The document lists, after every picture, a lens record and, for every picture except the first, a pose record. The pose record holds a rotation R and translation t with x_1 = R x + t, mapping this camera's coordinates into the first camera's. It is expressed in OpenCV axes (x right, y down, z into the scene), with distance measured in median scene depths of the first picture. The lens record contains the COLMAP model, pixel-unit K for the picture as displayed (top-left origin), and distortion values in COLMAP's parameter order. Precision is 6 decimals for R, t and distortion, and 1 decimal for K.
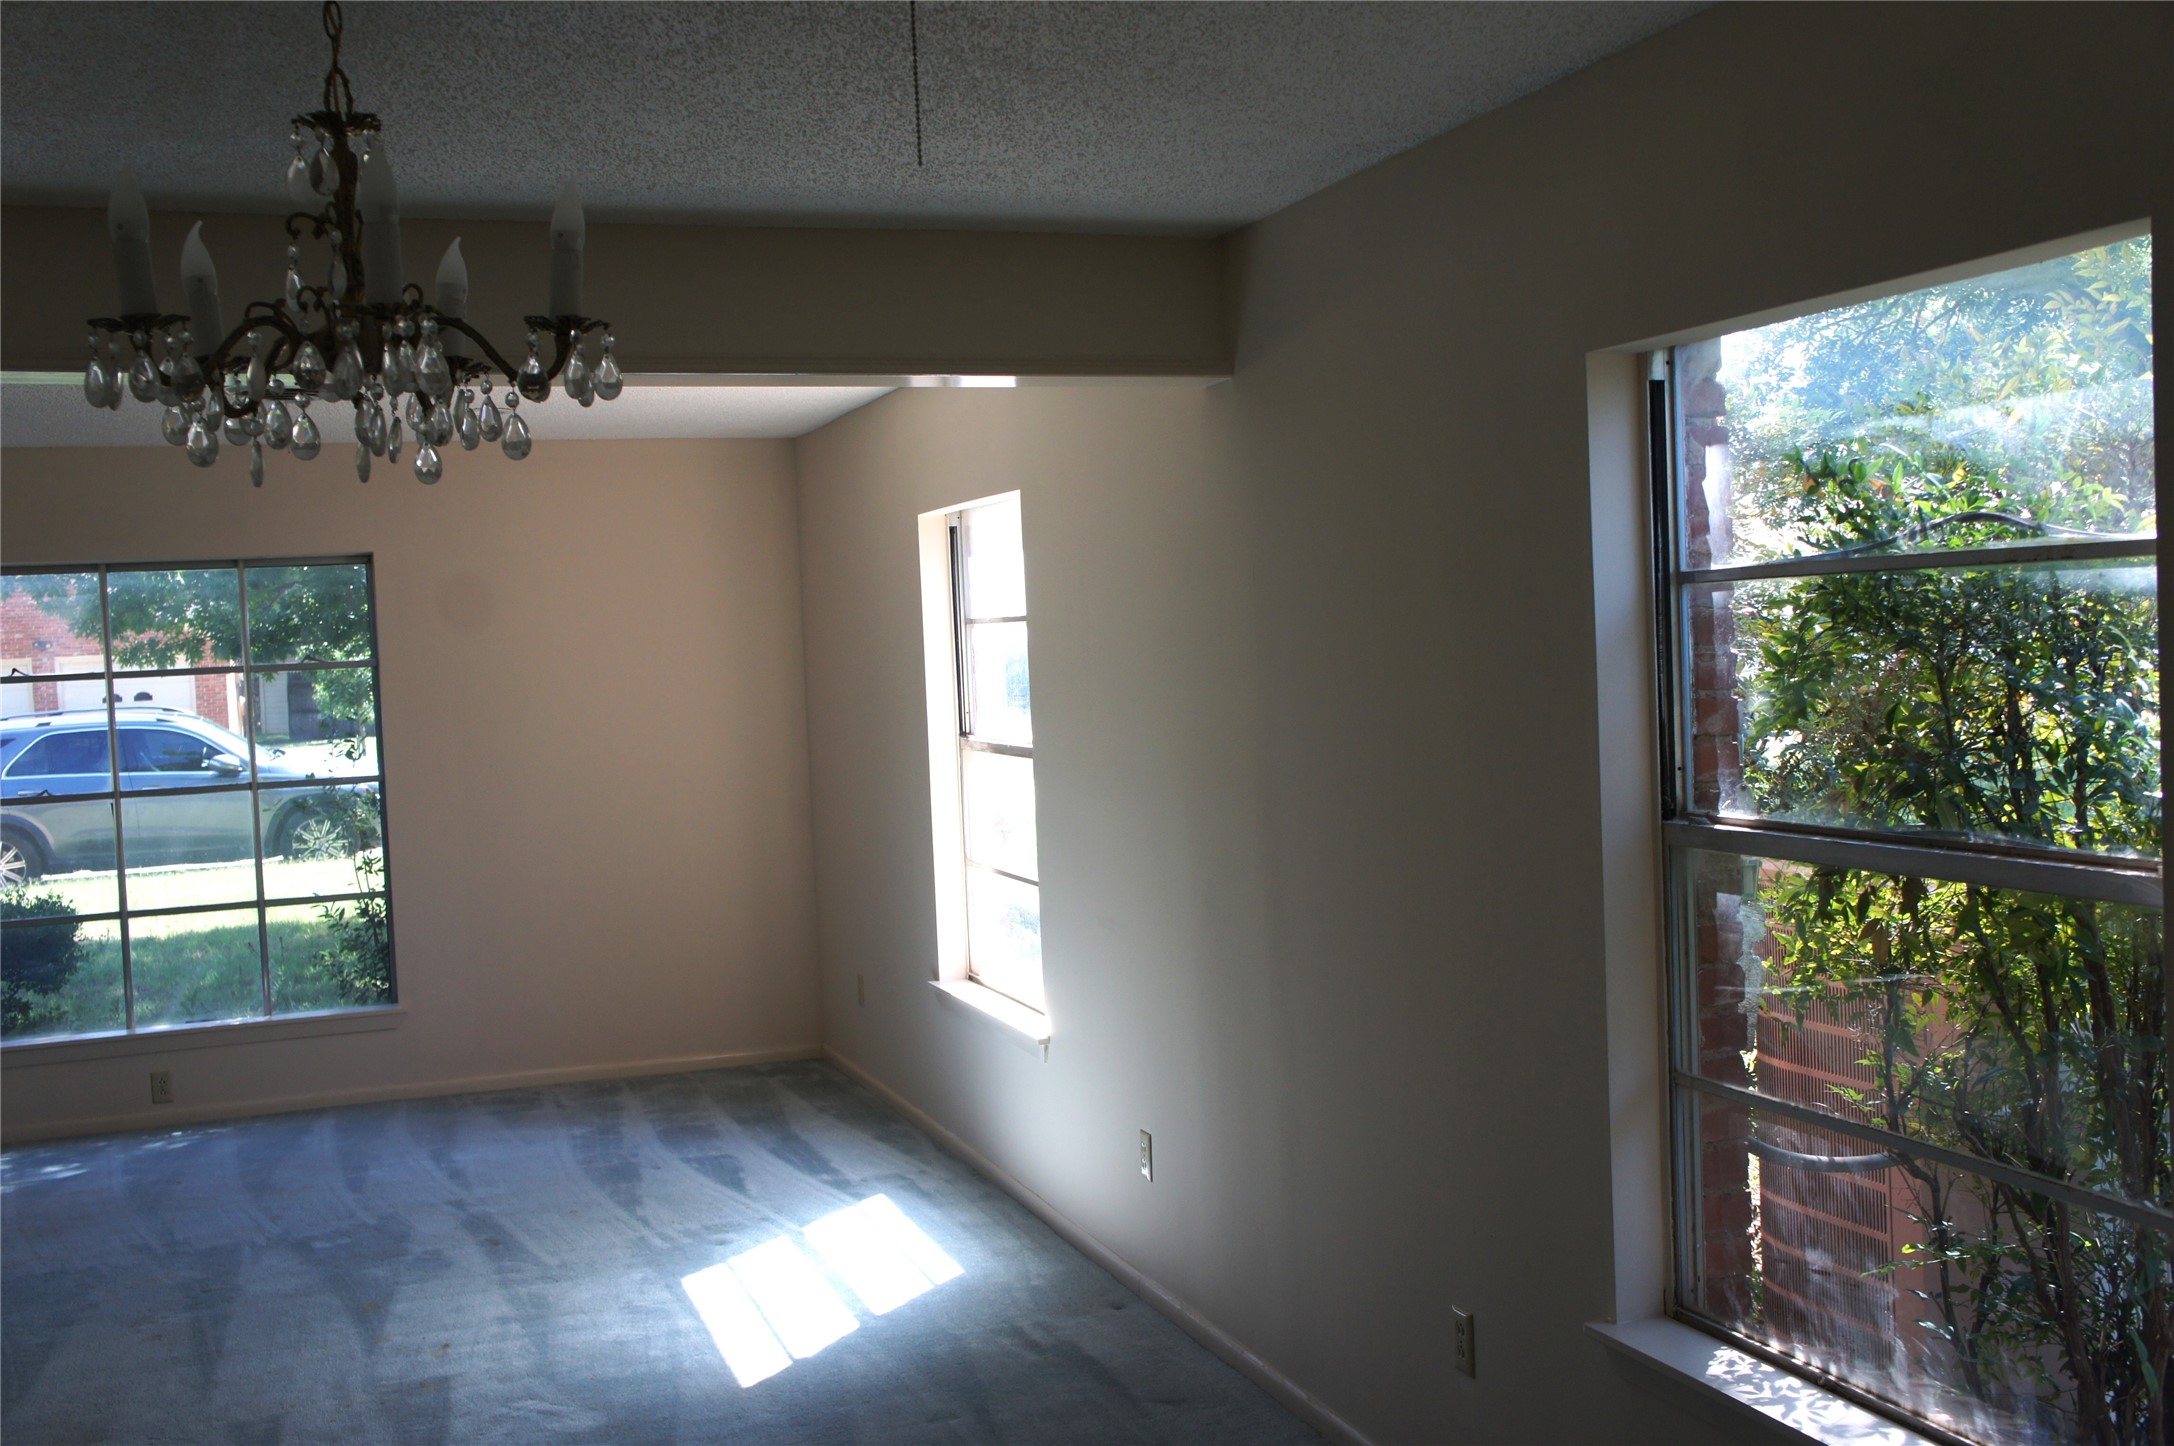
lens RADIAL K [[2167.9, 0, 1087.0], [0, 2167.9, 723.0], [0, 0, 1]] dist [-0.110398, 0.258547]
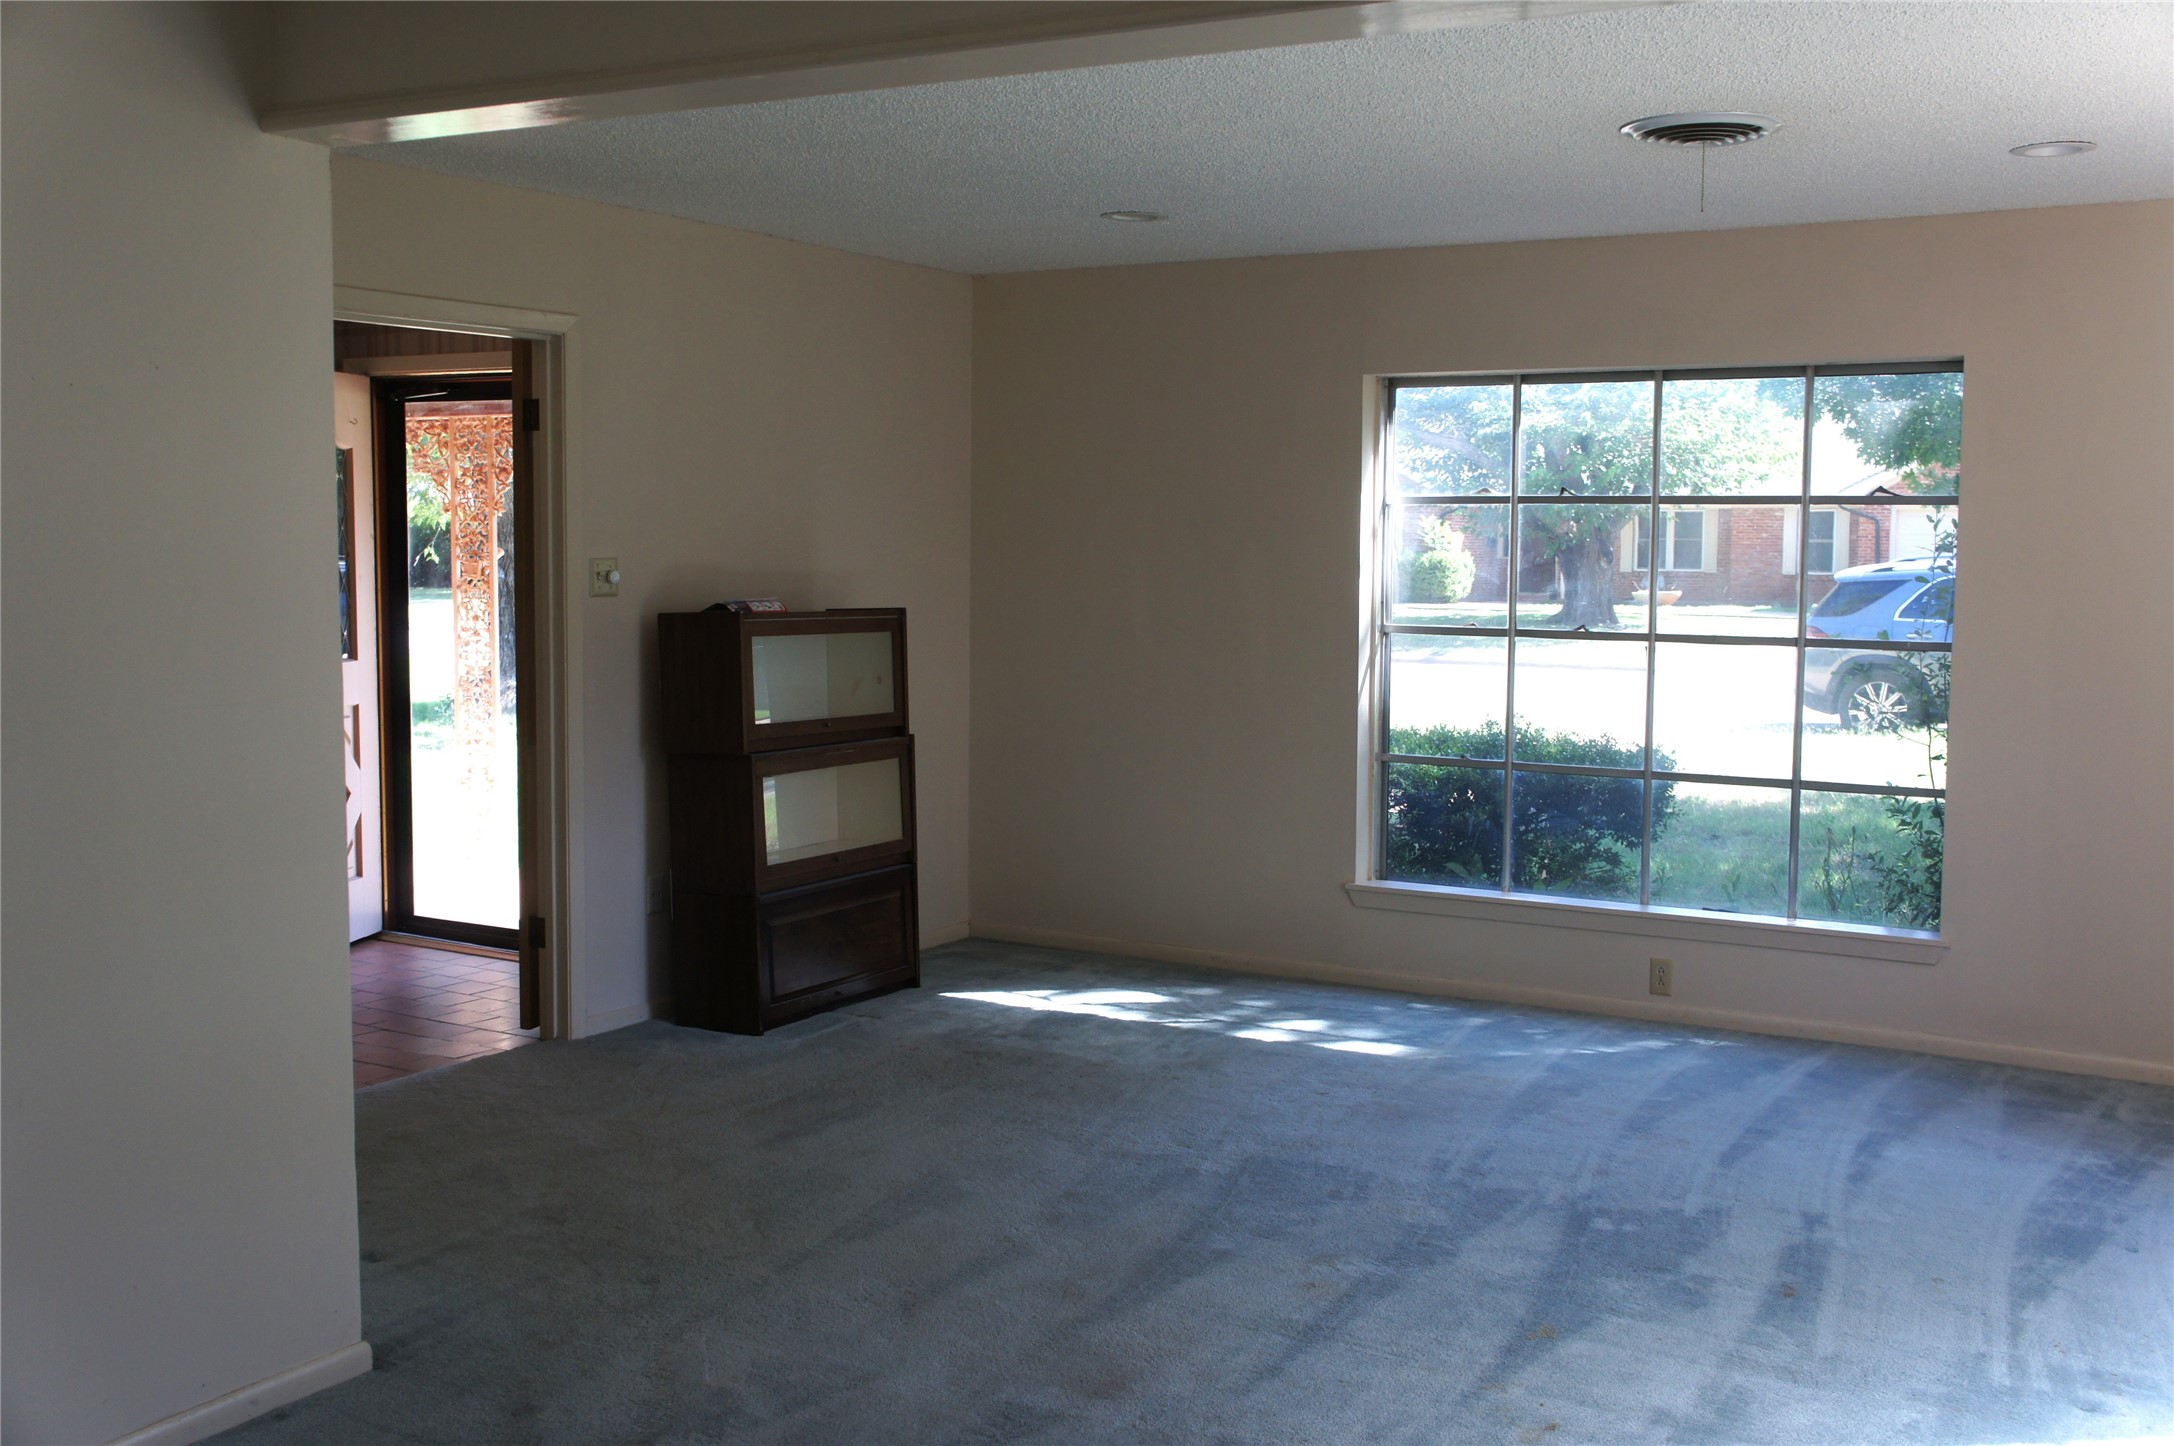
lens RADIAL K [[2167.9, 0, 1087.0], [0, 2167.9, 723.0], [0, 0, 1]] dist [-0.110398, 0.258547]
pose [[0.626068, 0.119721, -0.770523, 0.113924], [-0.066235, 0.992737, 0.100431, -0.006717], [0.776950, -0.011841, 0.629451, 0.367588]]
